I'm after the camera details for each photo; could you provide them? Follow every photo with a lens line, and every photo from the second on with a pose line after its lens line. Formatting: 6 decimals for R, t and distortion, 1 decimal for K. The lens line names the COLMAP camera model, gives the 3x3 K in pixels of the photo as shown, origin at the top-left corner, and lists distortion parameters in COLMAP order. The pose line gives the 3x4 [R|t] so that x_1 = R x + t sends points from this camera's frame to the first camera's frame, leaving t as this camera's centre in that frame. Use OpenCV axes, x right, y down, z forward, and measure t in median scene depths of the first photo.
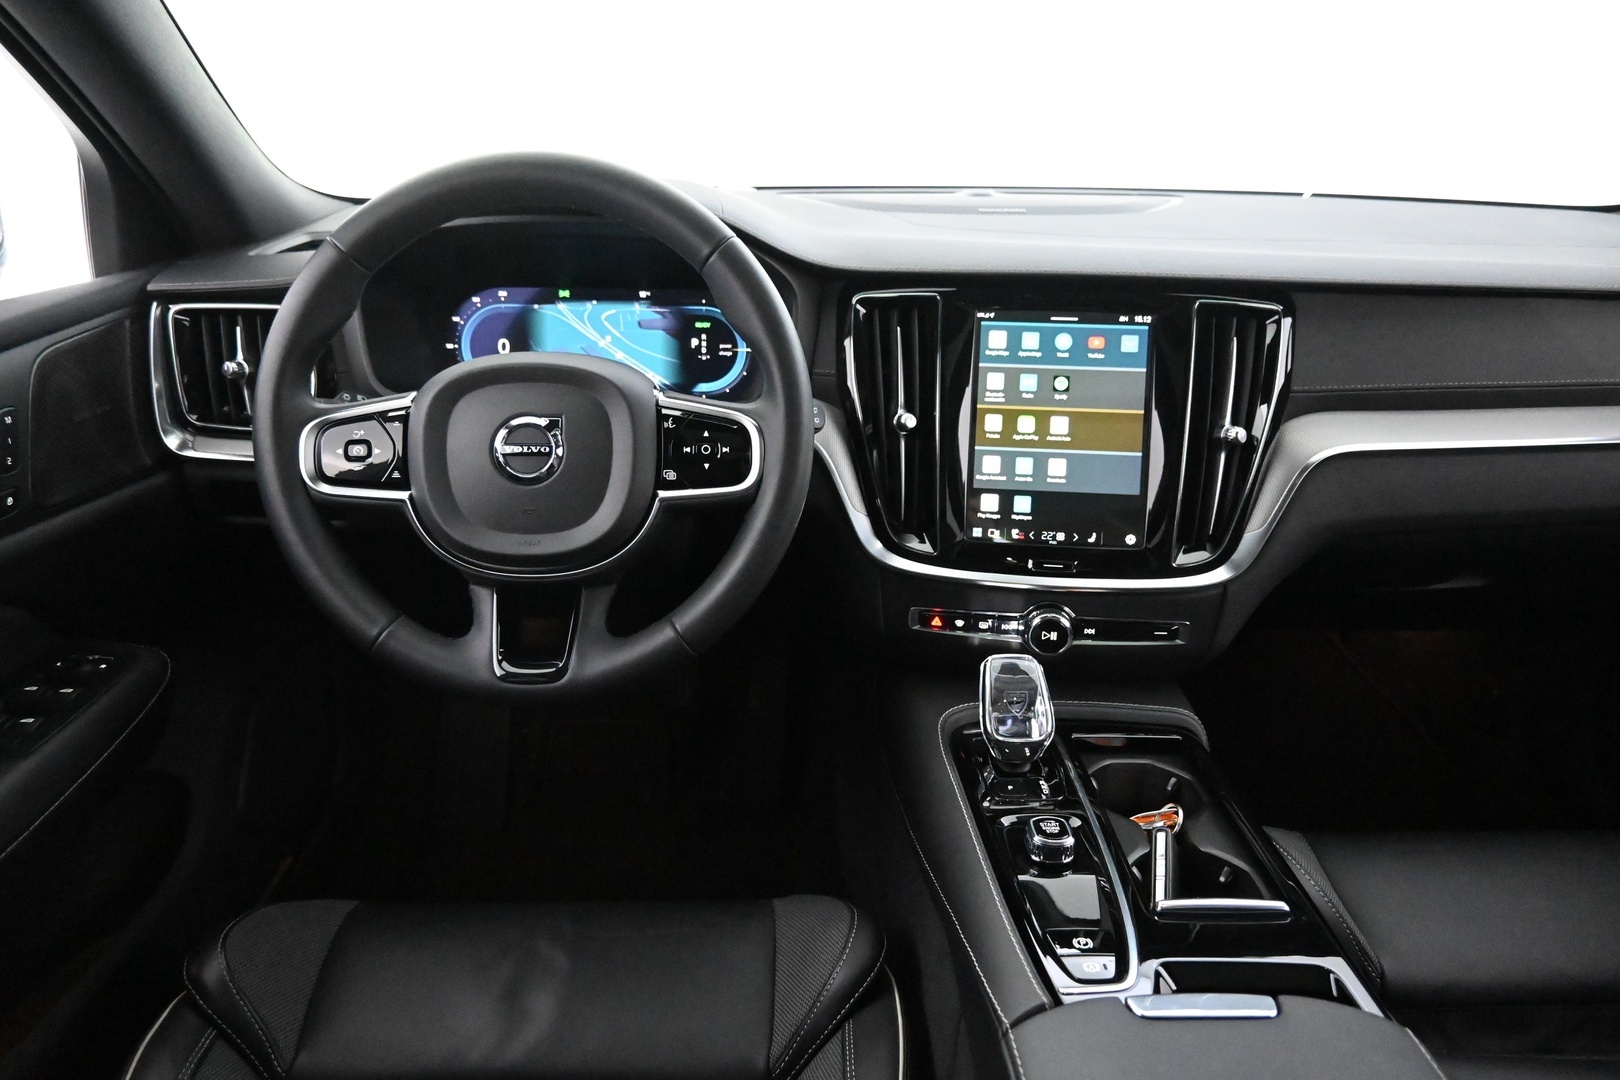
lens RADIAL K [[1109.5, 0, 810.0], [0, 1109.5, 540.0], [0, 0, 1]] dist [0.000507, -0.000123]
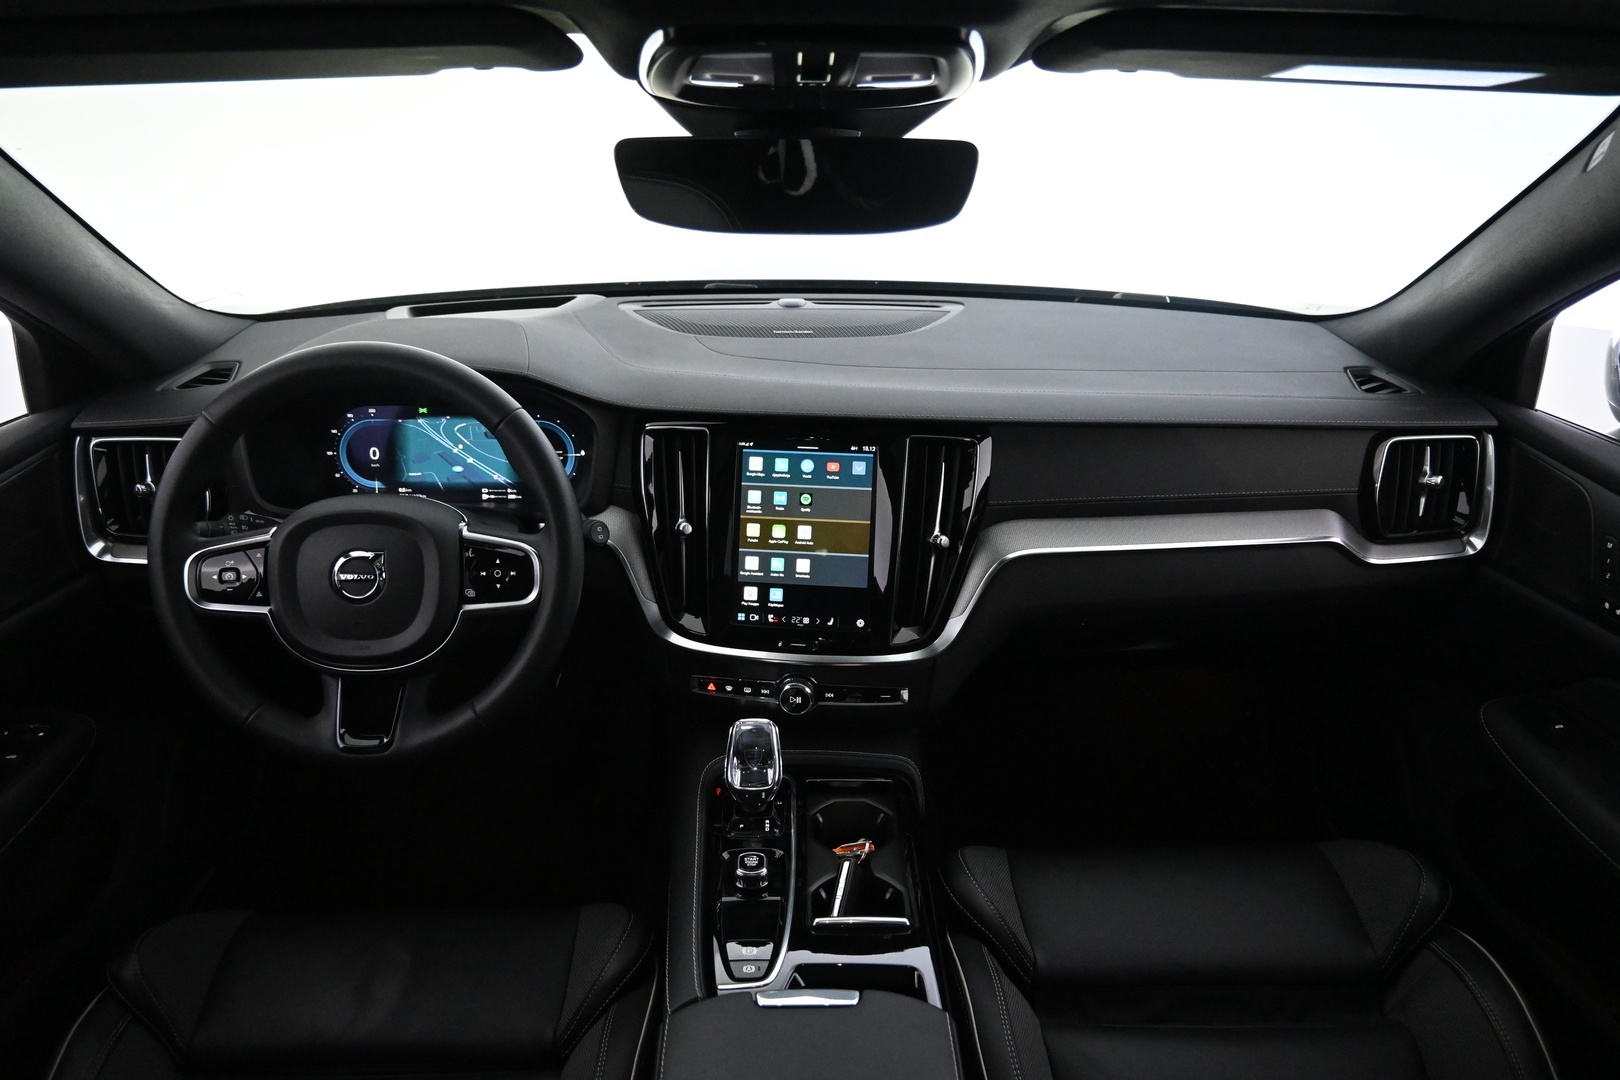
lens RADIAL K [[1109.5, 0, 810.0], [0, 1109.5, 540.0], [0, 0, 1]] dist [0.000507, -0.000123]
pose [[0.999948, -0.004812, 0.008947, 0.219783], [0.004517, 0.999456, 0.032677, -0.135916], [-0.009099, -0.032635, 0.999426, -0.256592]]
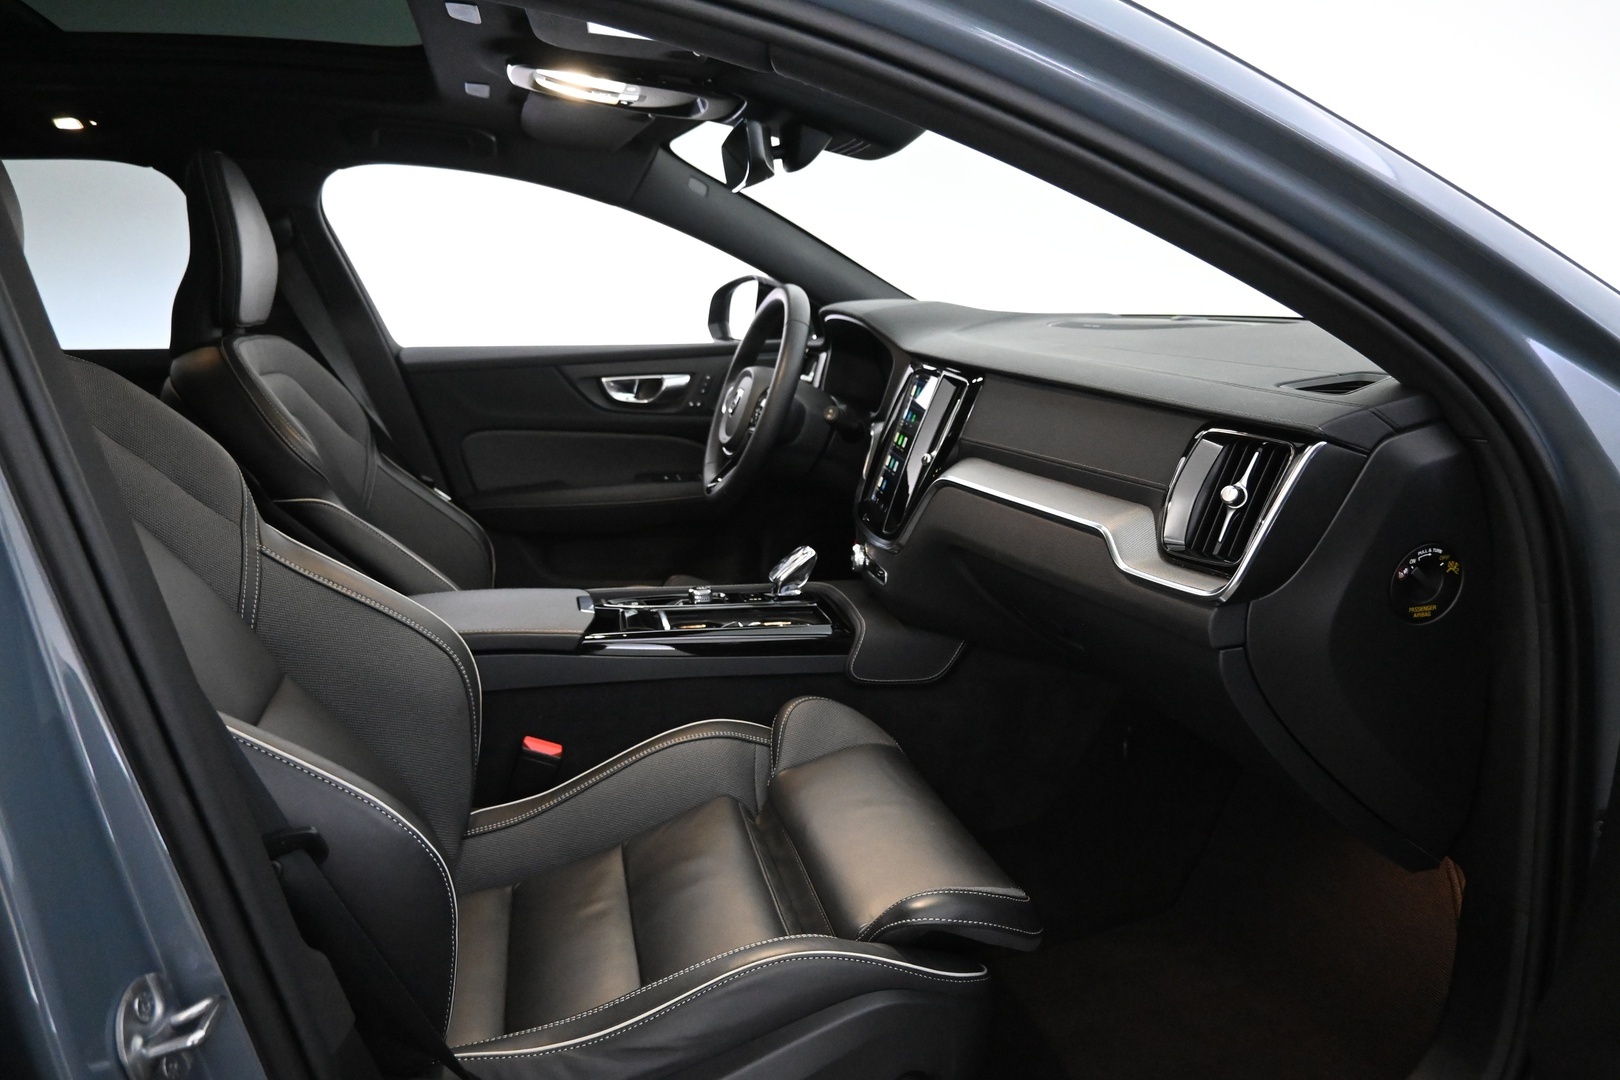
lens RADIAL K [[1055.1, 0, 810.0], [0, 1055.1, 540.0], [0, 0, 1]] dist [0.001326, 0.000113]
pose [[0.255167, 0.218331, -0.941924, 1.813938], [-0.339681, 0.932319, 0.124086, -0.111618], [0.905266, 0.288292, 0.312060, 0.472409]]
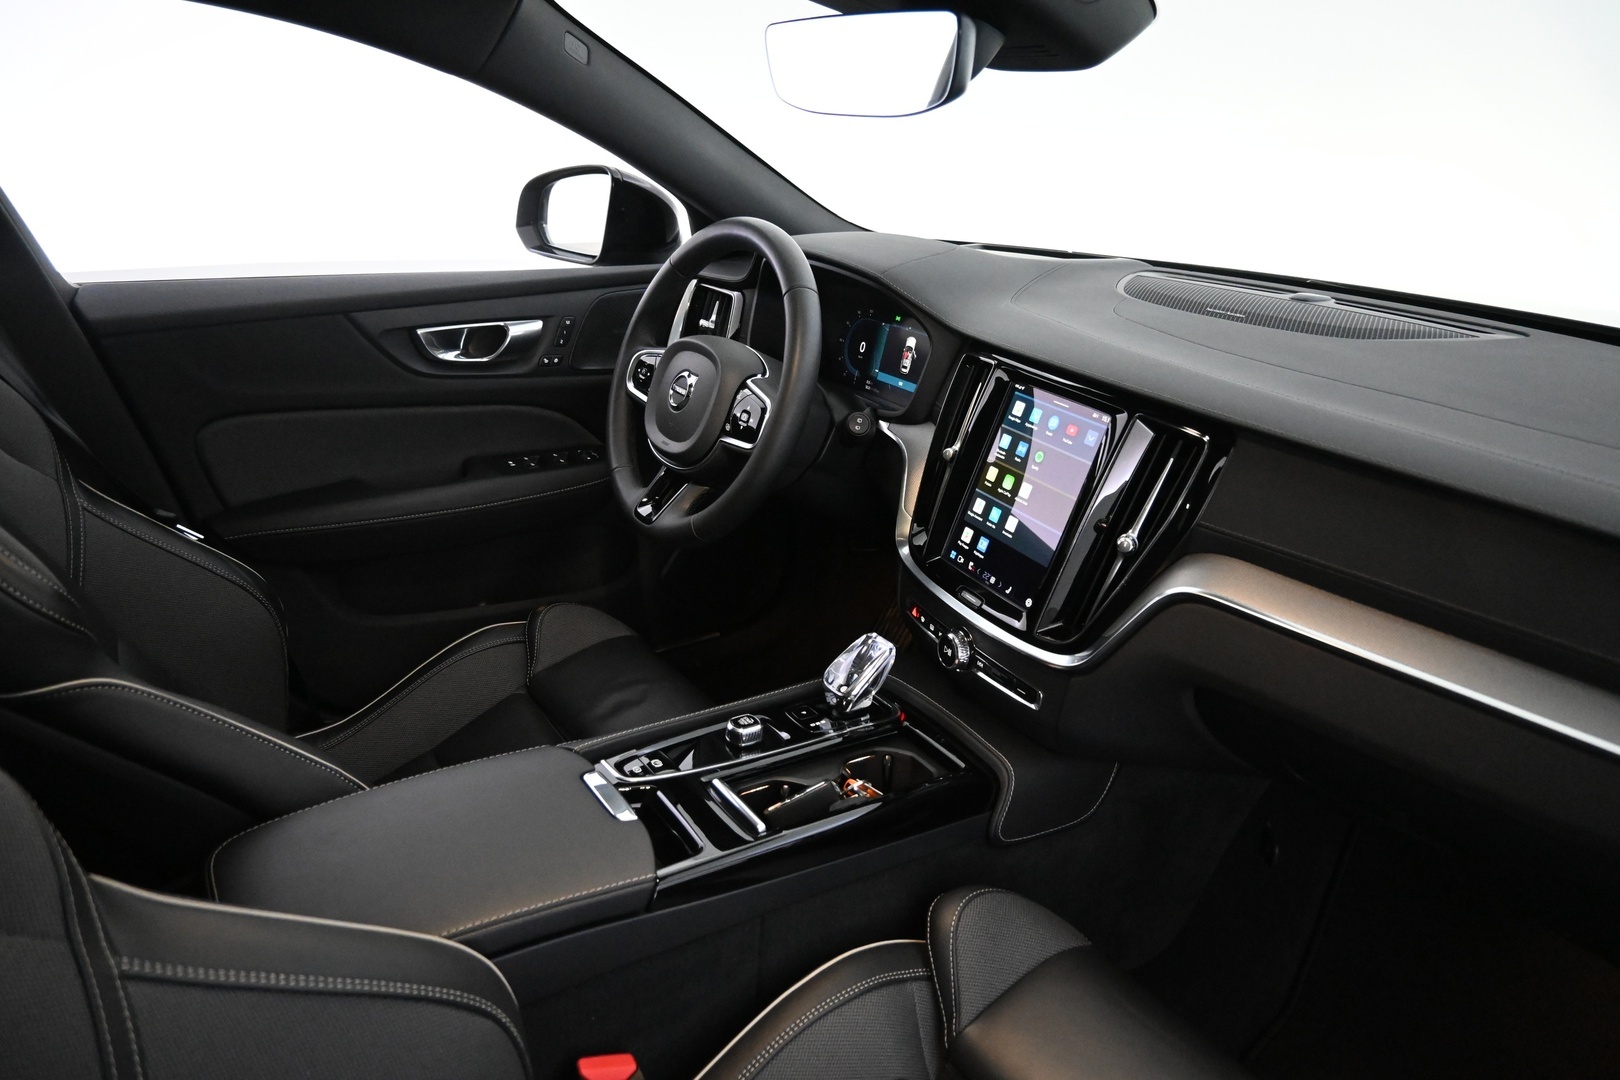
lens RADIAL K [[1109.5, 0, 810.0], [0, 1109.5, 540.0], [0, 0, 1]] dist [0.000507, -0.000123]
pose [[0.547309, 0.318172, -0.774093, 1.015548], [-0.331322, 0.931725, 0.148707, -0.153097], [0.768556, 0.175086, 0.615359, 0.123855]]
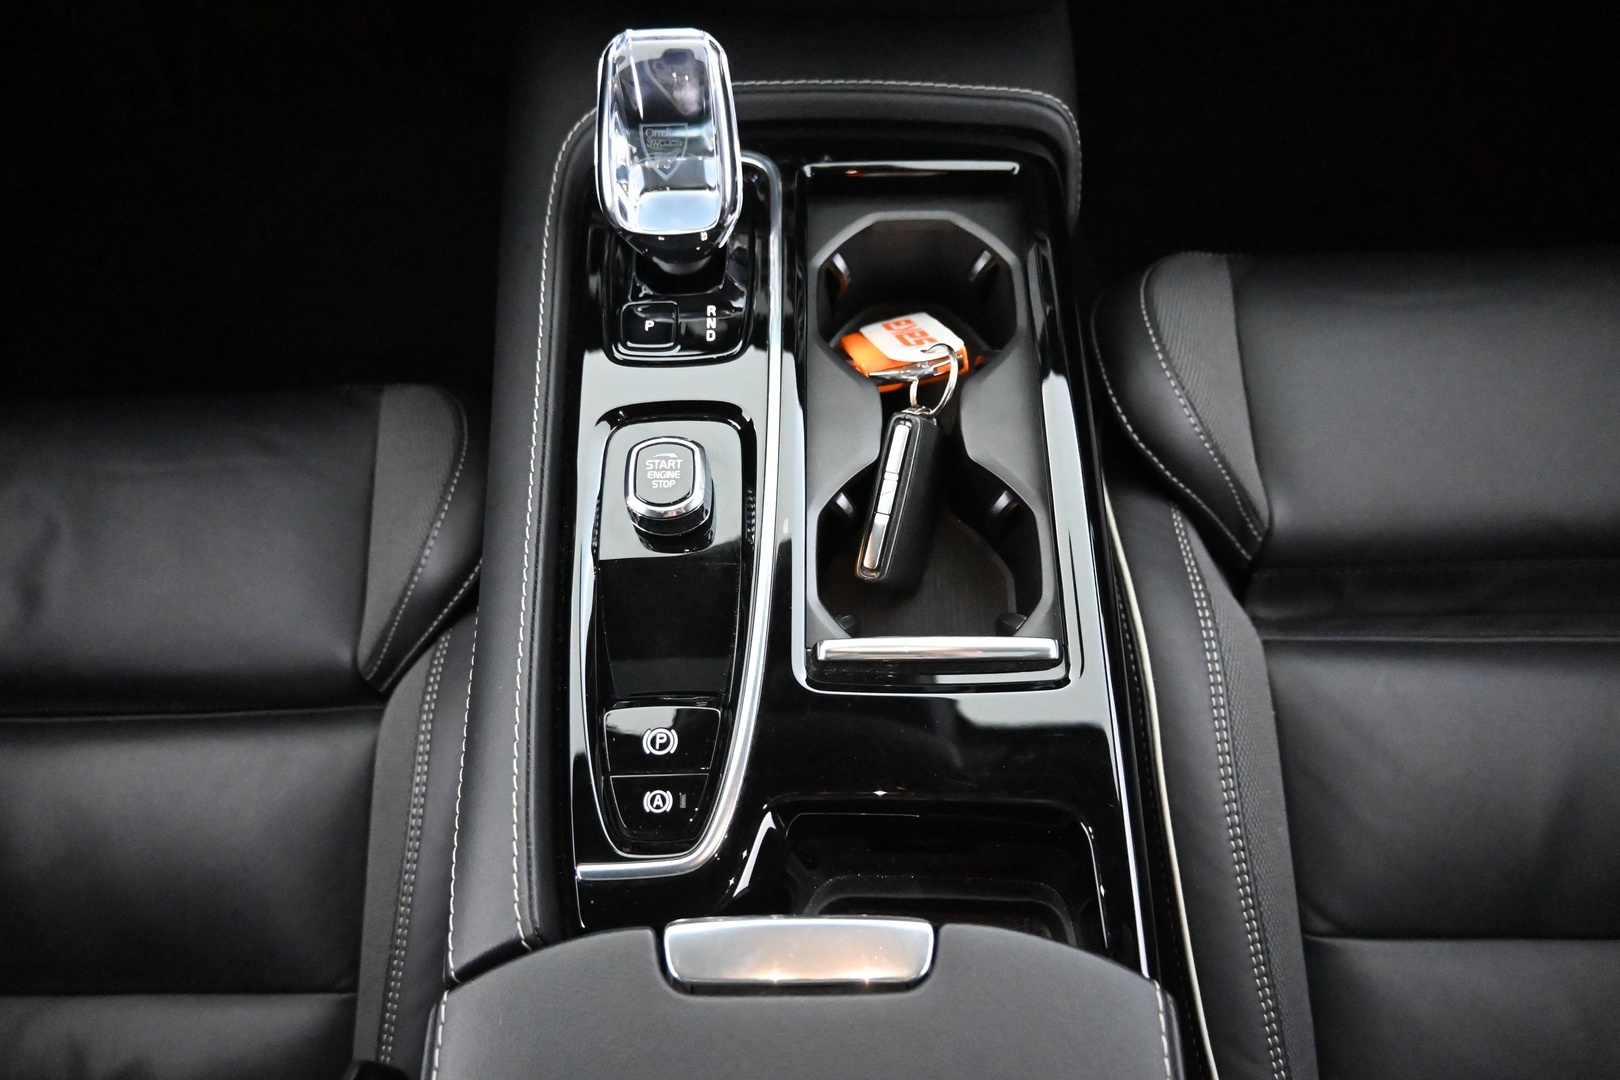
lens RADIAL K [[1109.5, 0, 810.0], [0, 1109.5, 540.0], [0, 0, 1]] dist [0.000507, -0.000123]
pose [[0.999341, -0.009729, -0.034956, 0.242140], [0.031697, 0.702949, 0.710534, -0.072747], [0.017660, -0.711174, 0.702795, 0.480999]]
